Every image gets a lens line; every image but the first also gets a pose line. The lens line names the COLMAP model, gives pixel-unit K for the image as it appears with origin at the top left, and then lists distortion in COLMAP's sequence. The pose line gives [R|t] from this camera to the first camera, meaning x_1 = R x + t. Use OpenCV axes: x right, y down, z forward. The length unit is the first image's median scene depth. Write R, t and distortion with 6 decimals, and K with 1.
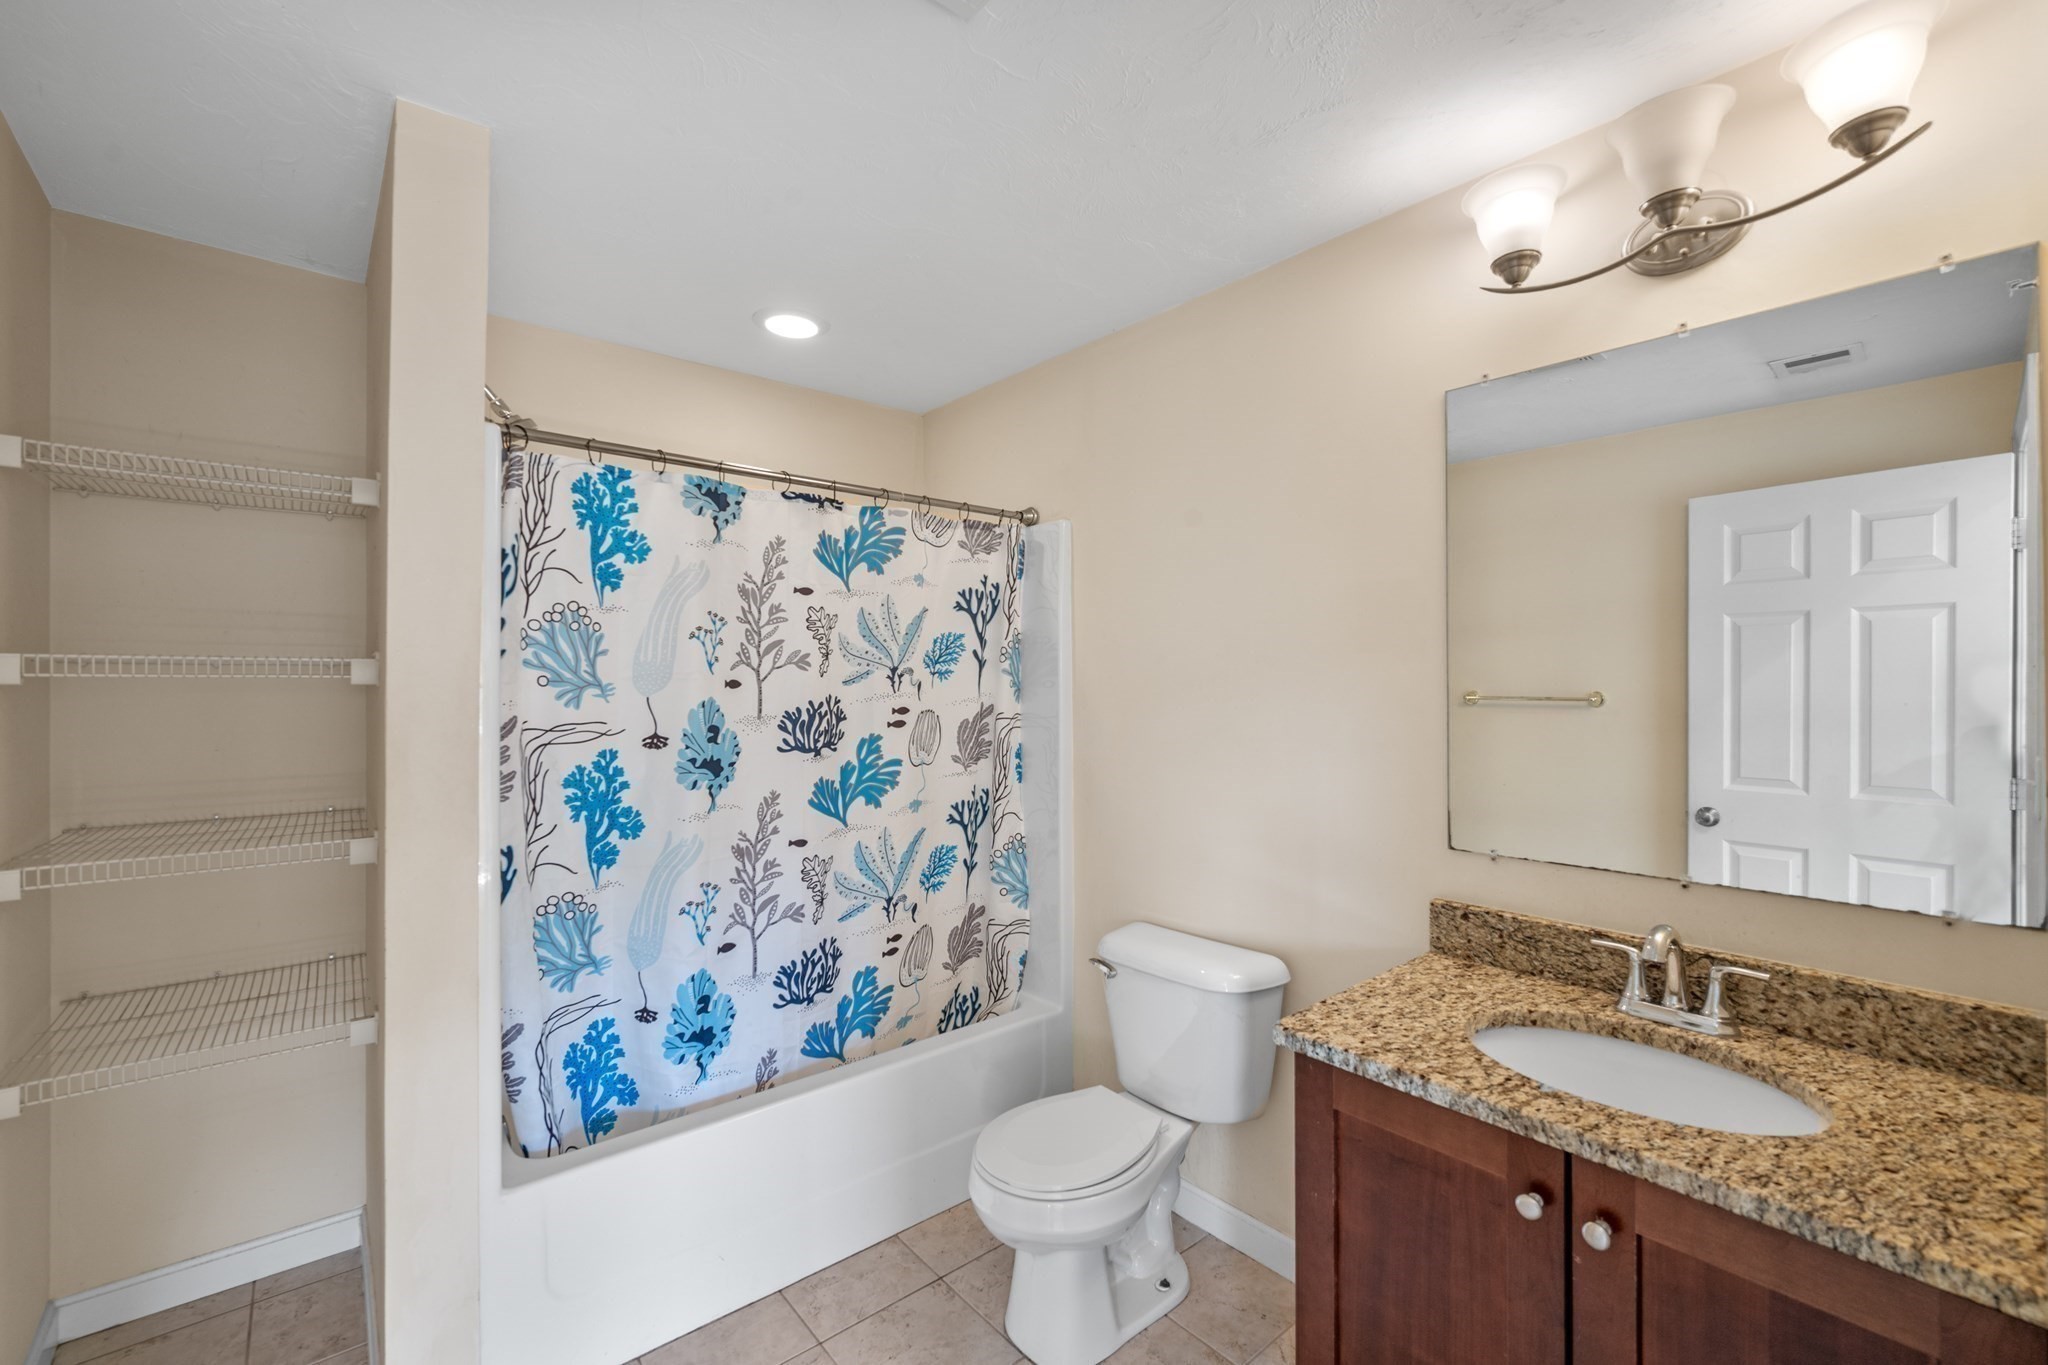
lens RADIAL K [[834.9, 0, 1026.5], [0, 834.9, 690.4], [0, 0, 1]] dist [0.002657, 0.000339]
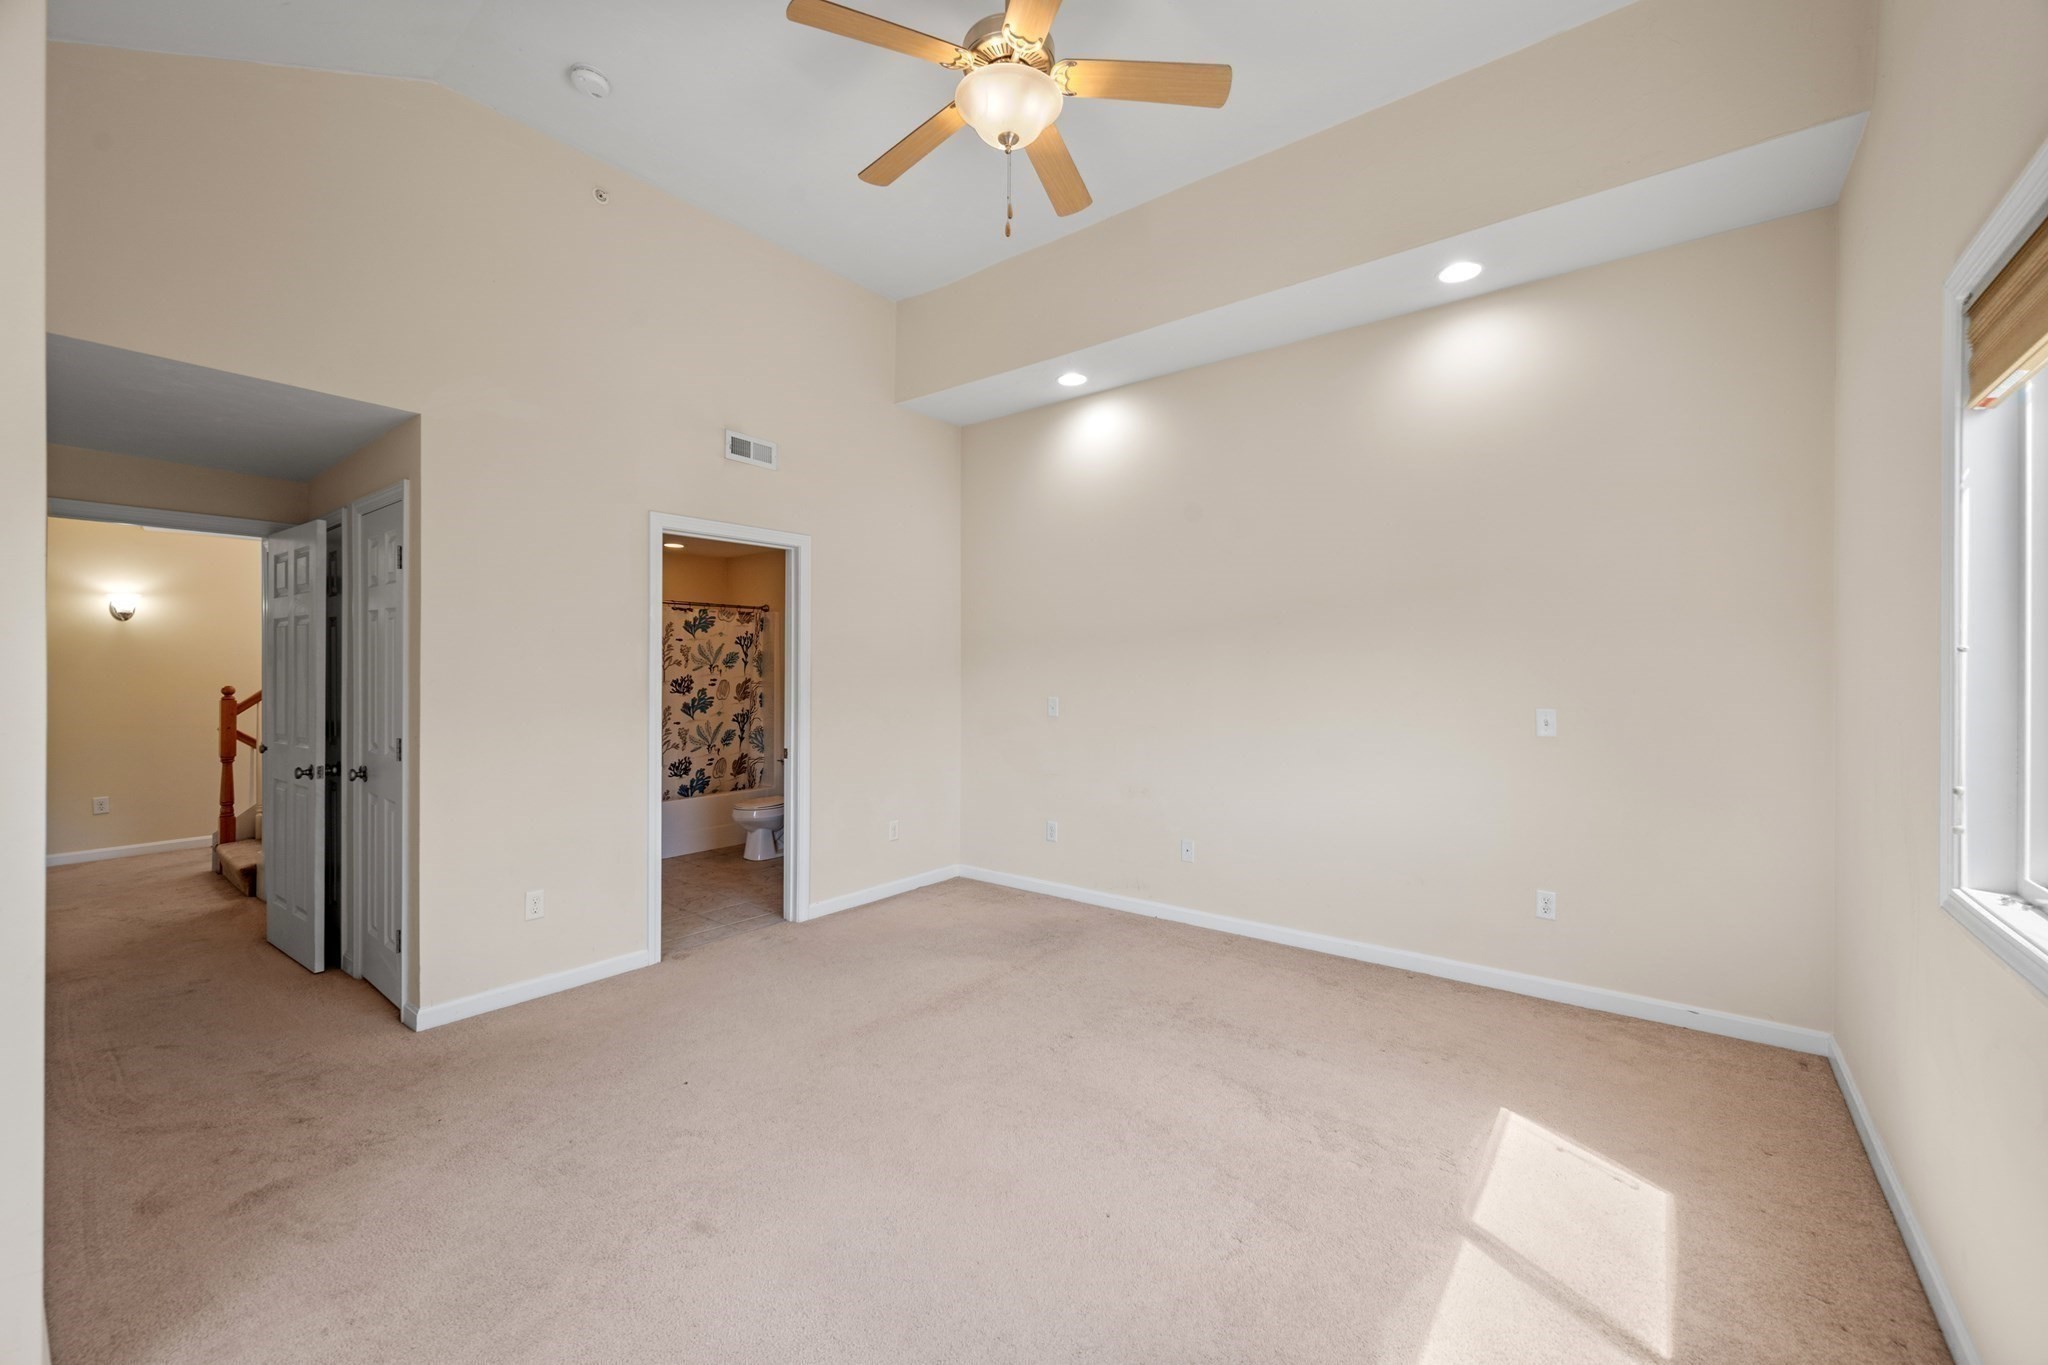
lens RADIAL K [[821.4, 0, 1025.1], [0, 821.4, 671.1], [0, 0, 1]] dist [0.001675, 0.000607]
pose [[0.982366, 0.003088, 0.186941, 0.364720], [-0.001917, 0.999977, -0.006442, 0.010042], [-0.186957, 0.005970, 0.982350, -1.932082]]
